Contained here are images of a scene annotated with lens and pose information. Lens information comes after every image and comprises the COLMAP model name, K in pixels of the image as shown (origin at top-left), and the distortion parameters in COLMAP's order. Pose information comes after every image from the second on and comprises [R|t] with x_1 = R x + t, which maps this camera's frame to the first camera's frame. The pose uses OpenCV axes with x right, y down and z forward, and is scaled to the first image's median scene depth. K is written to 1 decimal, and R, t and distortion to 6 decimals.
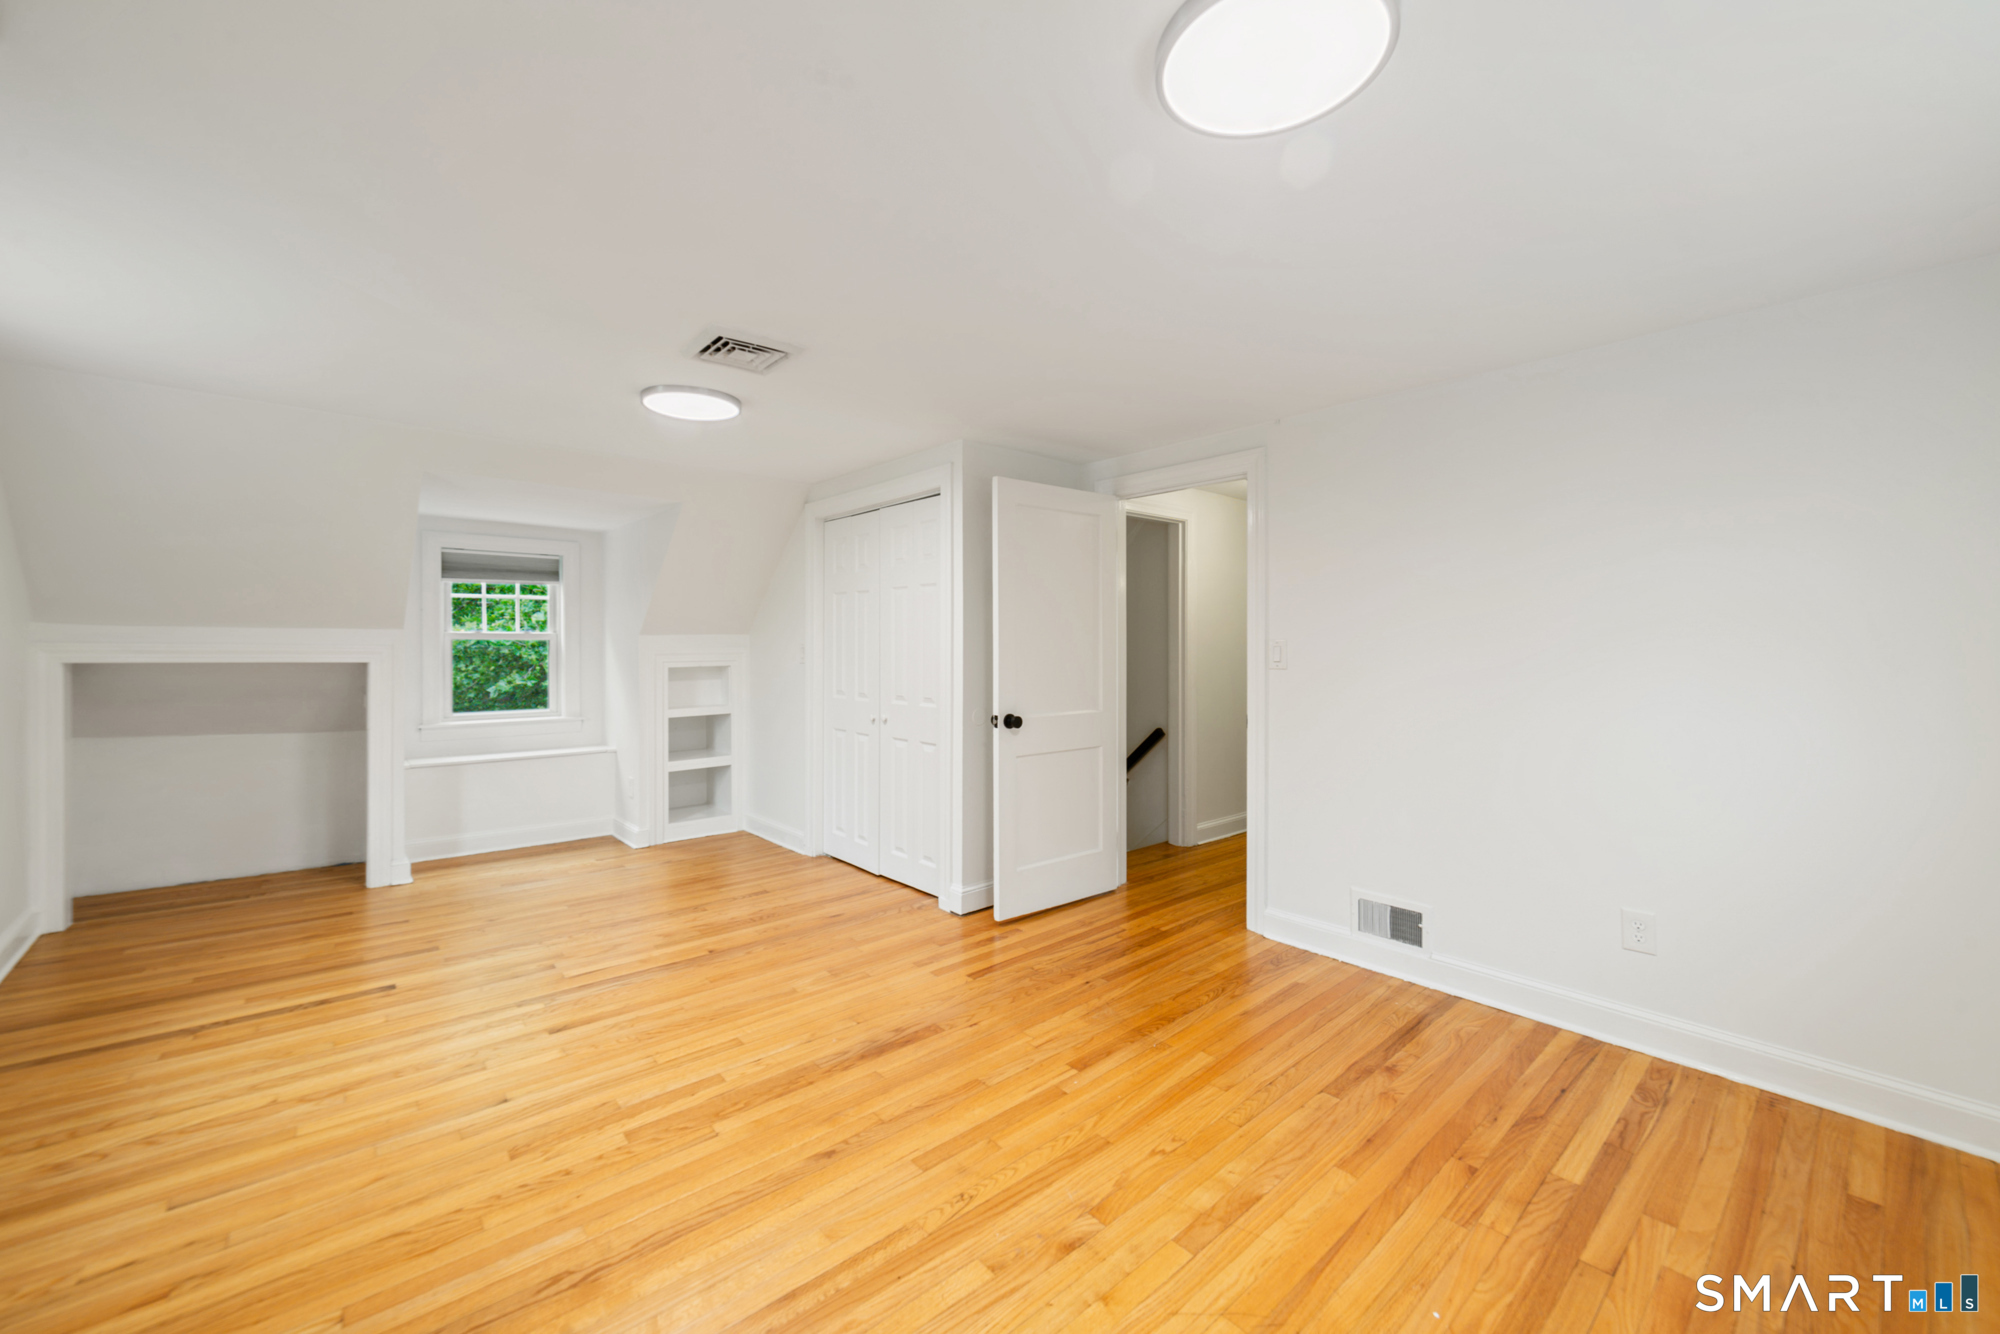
lens RADIAL K [[779.4, 0, 1003.2], [0, 779.4, 651.4], [0, 0, 1]] dist [-0.002786, 0.001019]
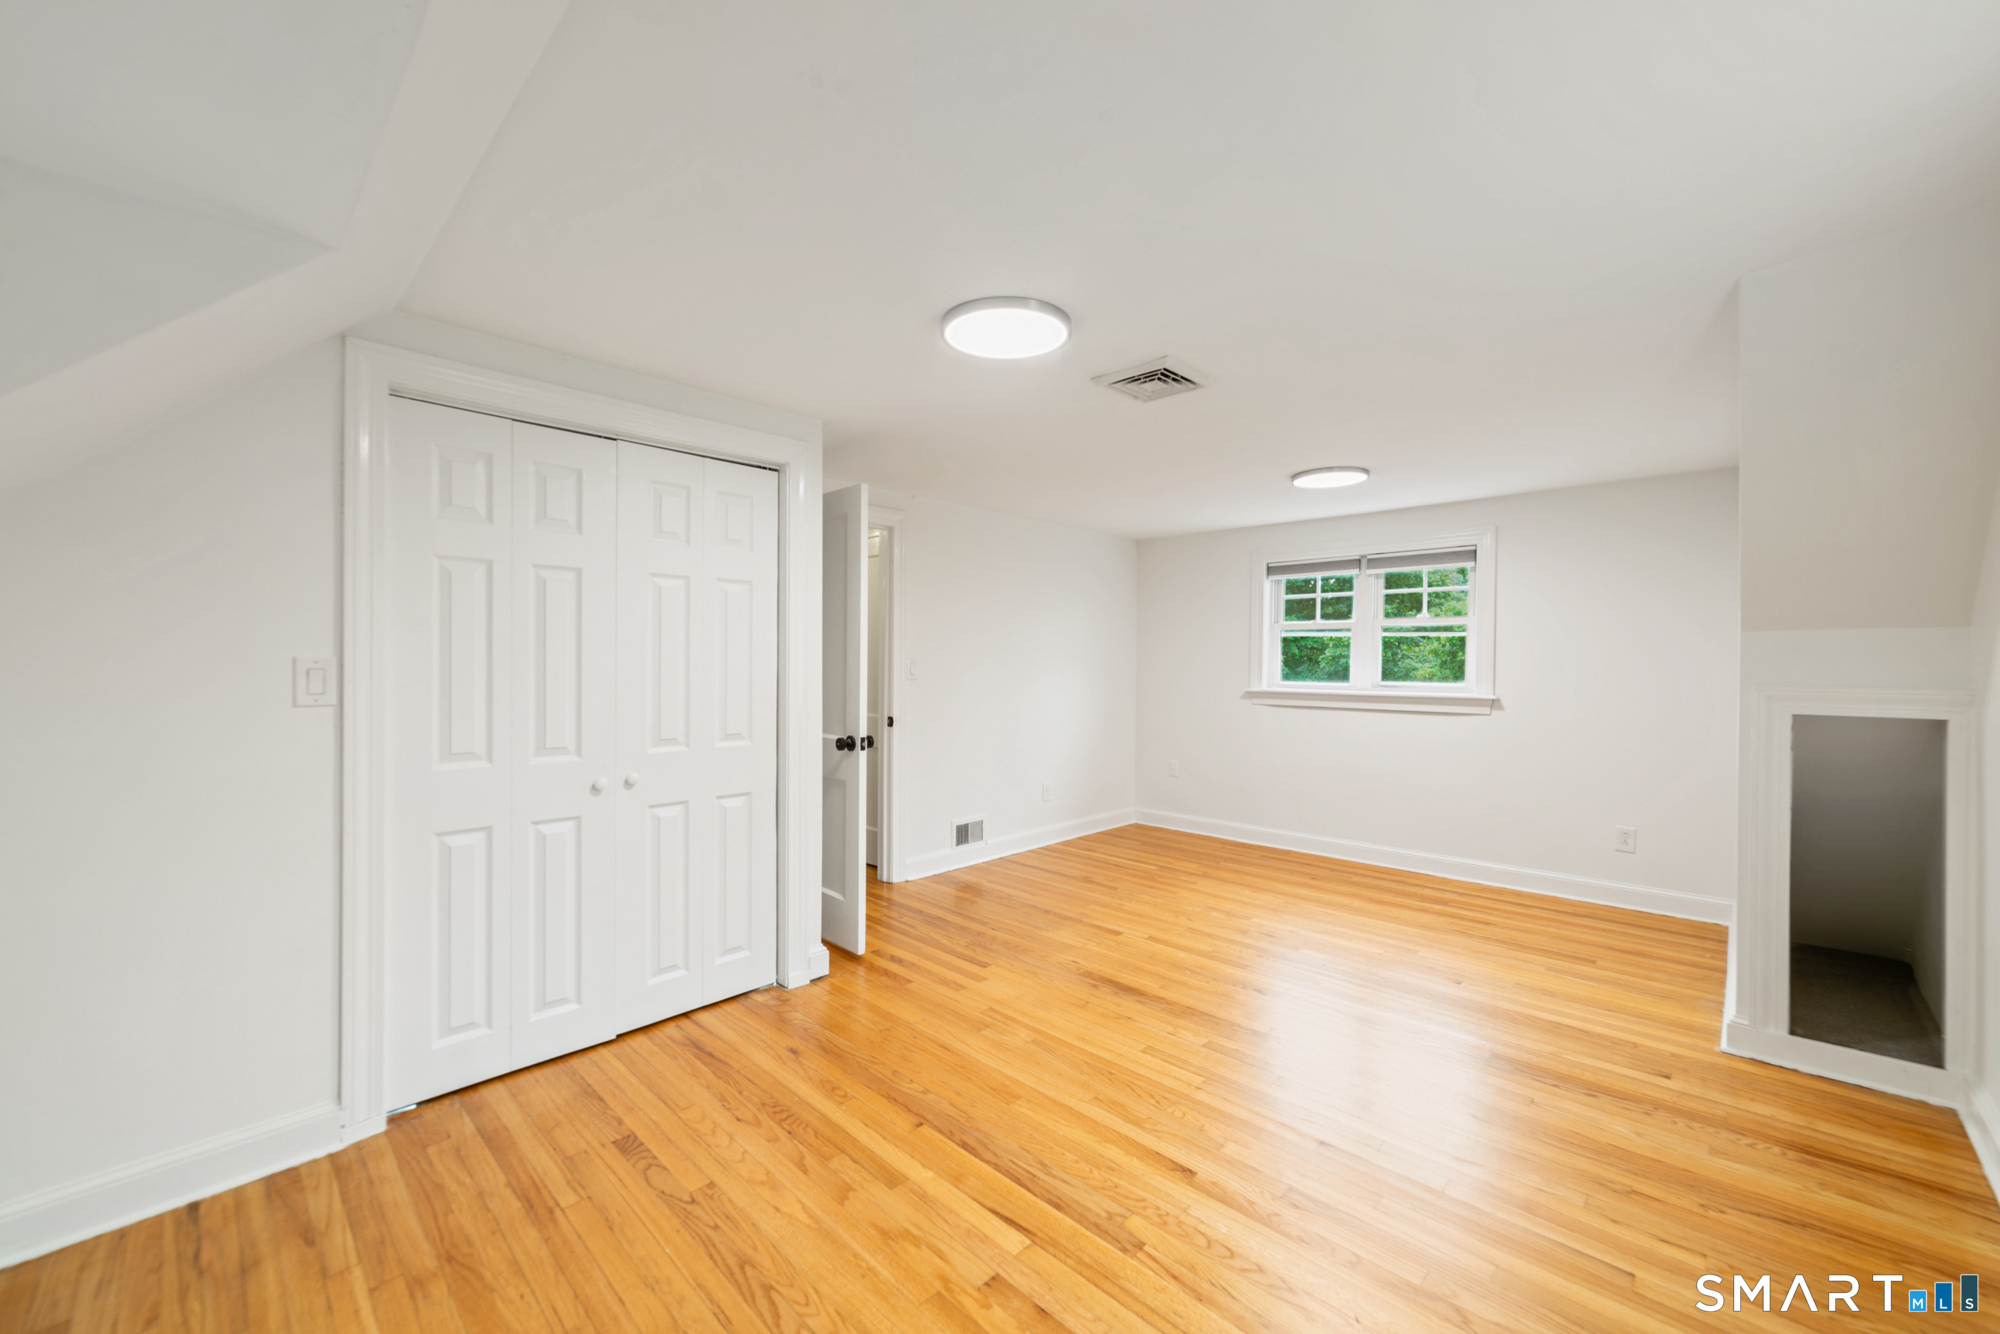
lens RADIAL K [[779.4, 0, 1003.7], [0, 779.4, 667.3], [0, 0, 1]] dist [-0.002786, 0.001019]
pose [[-0.080453, -0.008717, 0.996720, -1.270855], [0.004080, 0.999950, 0.009075, -0.012870], [-0.996750, 0.004797, -0.080413, 1.197141]]
